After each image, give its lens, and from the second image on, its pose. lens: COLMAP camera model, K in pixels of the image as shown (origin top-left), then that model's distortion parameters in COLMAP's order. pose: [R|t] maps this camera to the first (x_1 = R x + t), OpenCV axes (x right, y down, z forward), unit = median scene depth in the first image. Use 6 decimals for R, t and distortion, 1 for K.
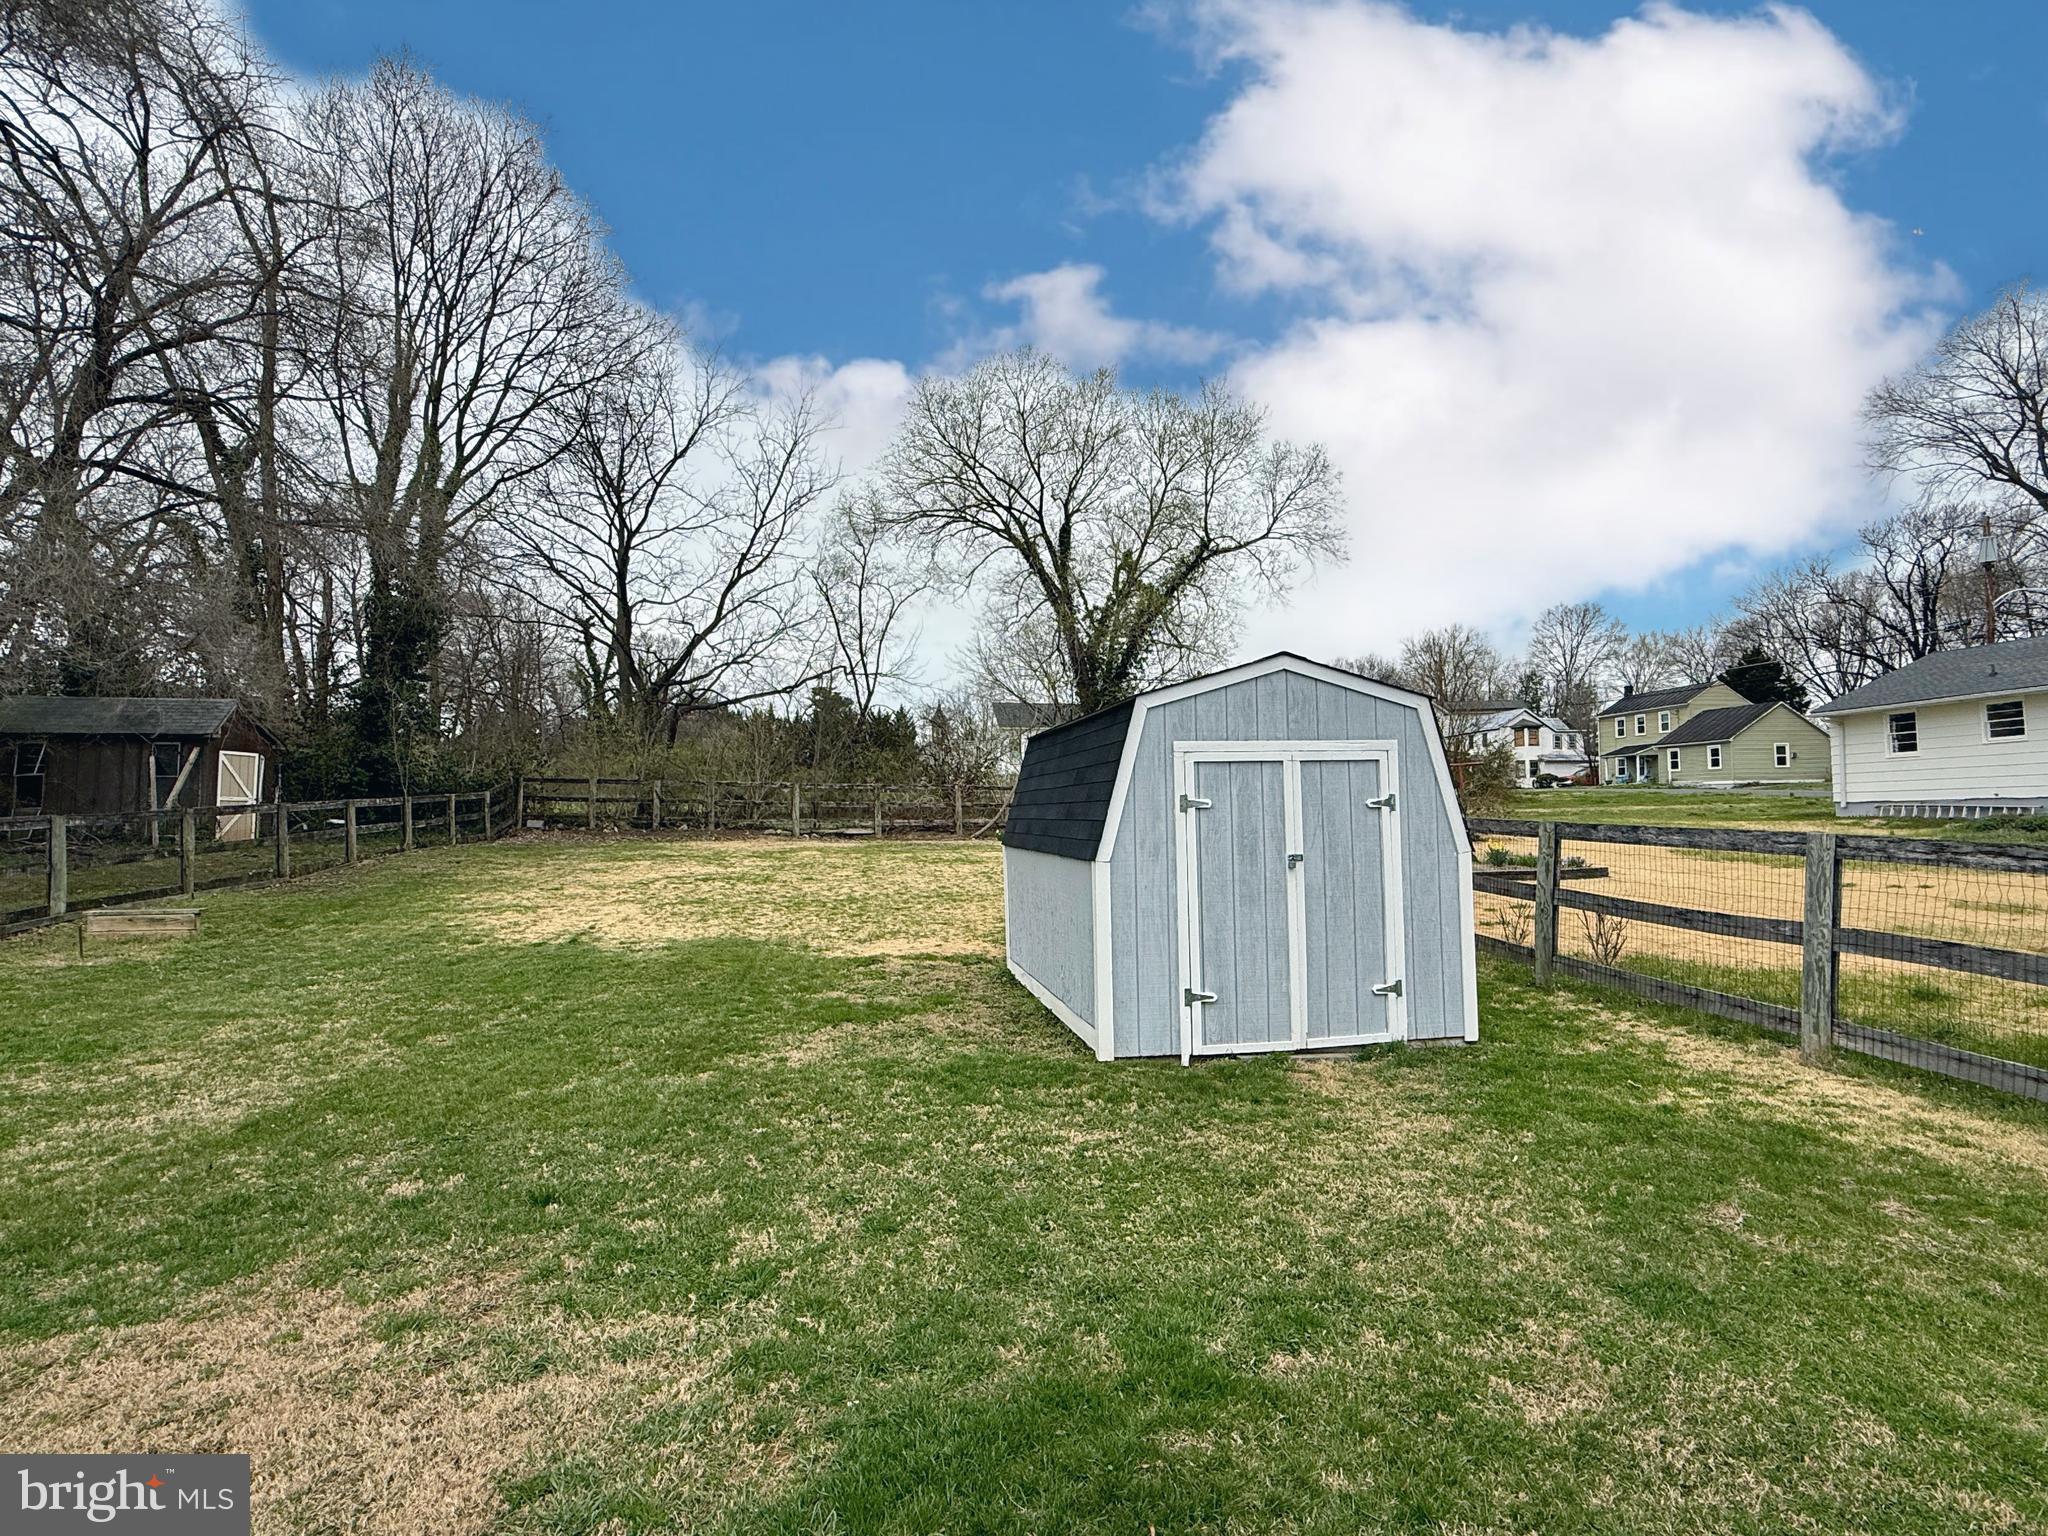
lens RADIAL K [[1031.1, 0, 1095.7], [0, 1031.1, 770.8], [0, 0, 1]] dist [-0.001656, 0.000495]
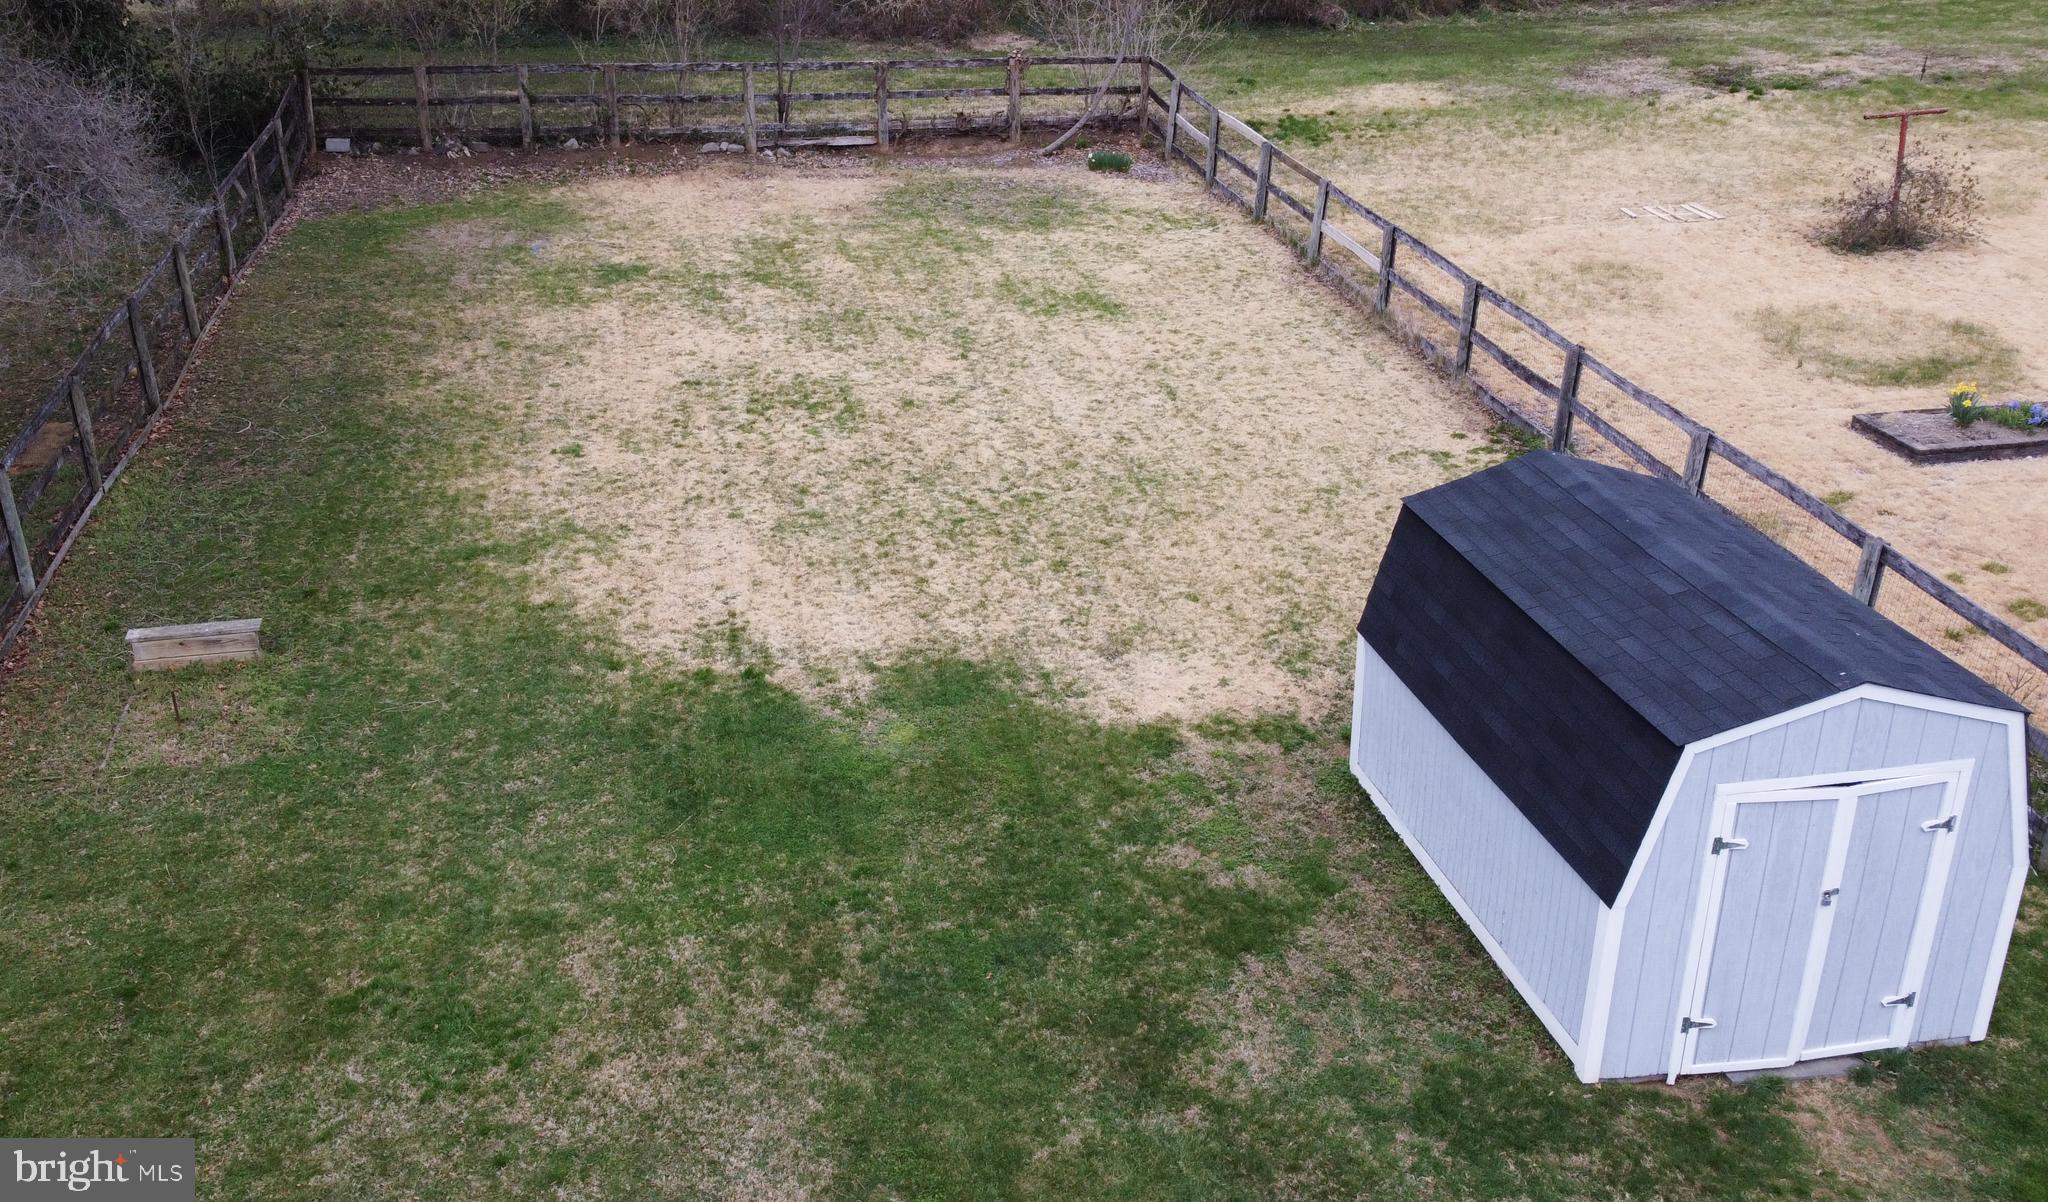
lens RADIAL K [[1835.3, 0, 1020.7], [0, 1835.3, 601.9], [0, 0, 1]] dist [-0.008888, 0.004010]
pose [[0.999138, 0.026138, -0.032240, -0.440390], [-0.009517, 0.900369, 0.435024, -0.790270], [0.040399, -0.434342, 0.899841, -0.318487]]
